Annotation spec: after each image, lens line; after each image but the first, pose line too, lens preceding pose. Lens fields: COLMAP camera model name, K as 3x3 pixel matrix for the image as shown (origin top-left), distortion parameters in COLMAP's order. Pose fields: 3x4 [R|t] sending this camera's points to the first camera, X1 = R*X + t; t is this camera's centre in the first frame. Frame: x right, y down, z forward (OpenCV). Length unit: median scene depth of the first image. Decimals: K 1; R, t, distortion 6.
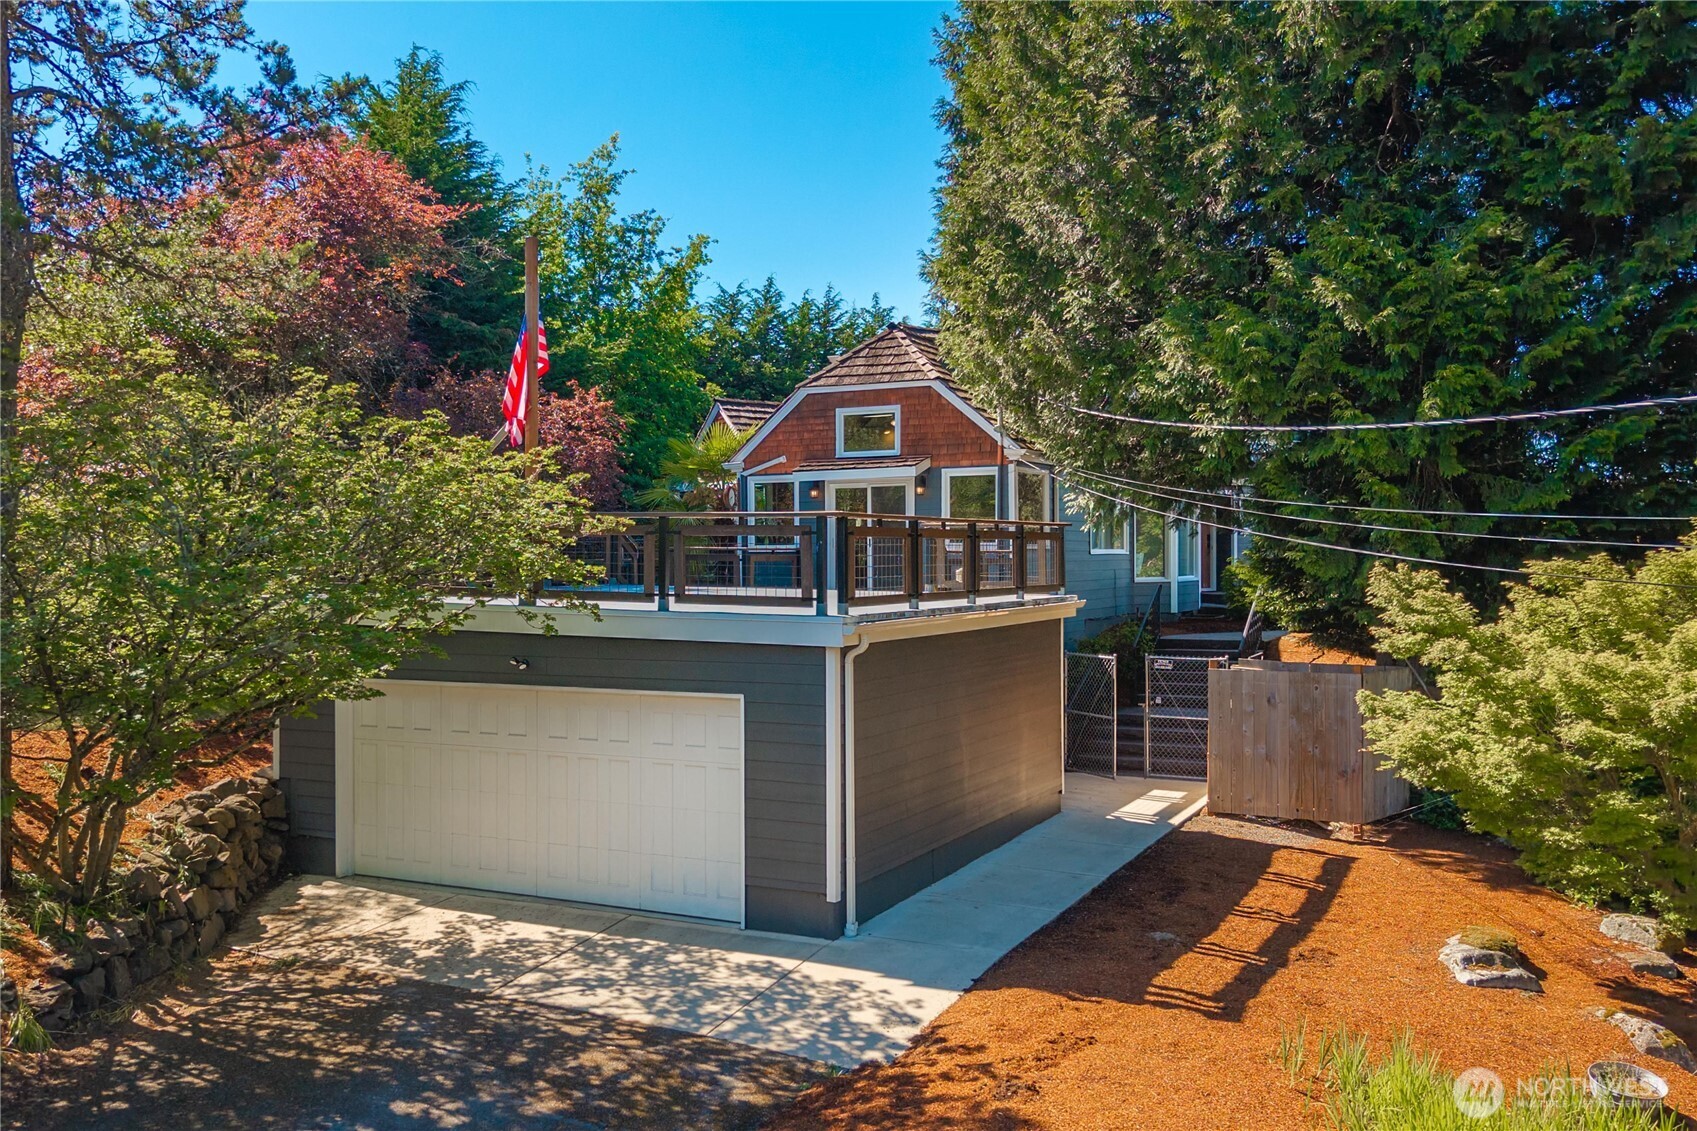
lens RADIAL K [[1482.2, 0, 819.7], [0, 1482.2, 608.2], [0, 0, 1]] dist [0.004717, -0.003399]
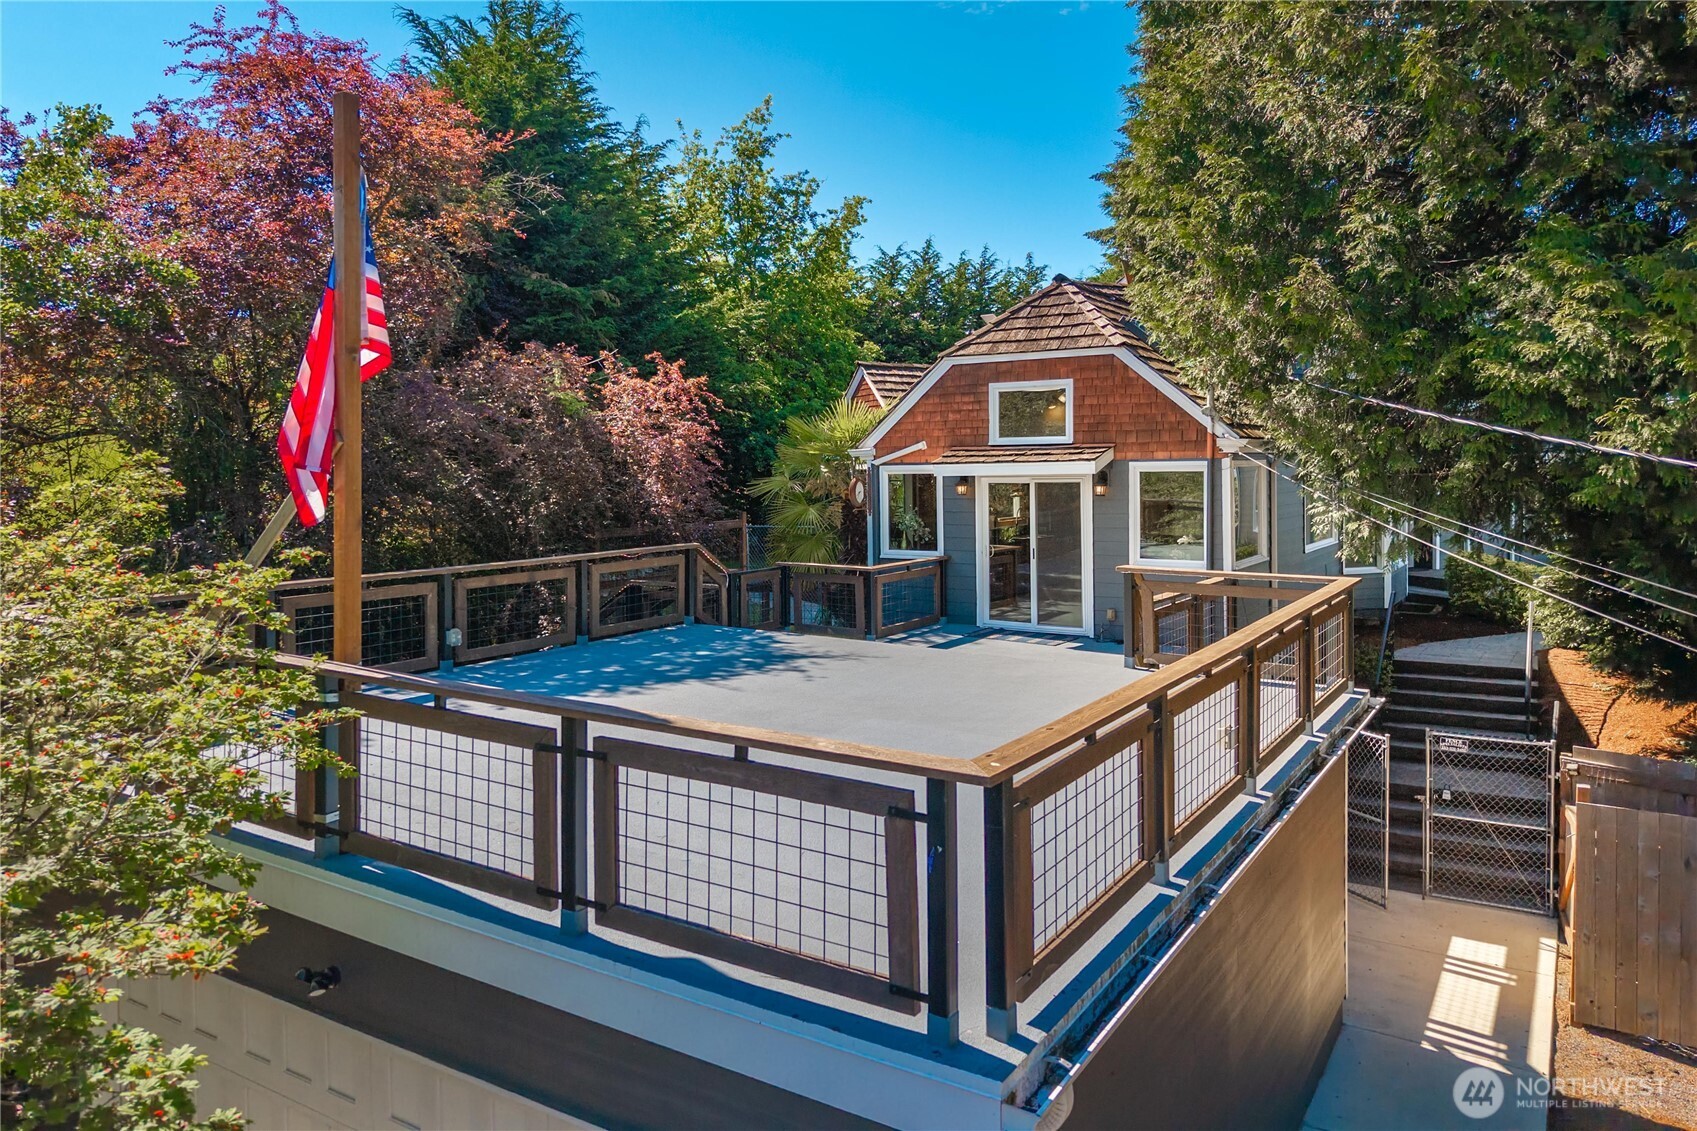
lens RADIAL K [[1164.9, 0, 848.3], [0, 1164.9, 457.6], [0, 0, 1]] dist [-0.009787, -0.003821]
pose [[0.993677, -0.000483, -0.112277, 0.005646], [-0.004449, 0.999036, -0.043669, -0.064246], [0.112190, 0.043892, 0.992717, 0.358802]]
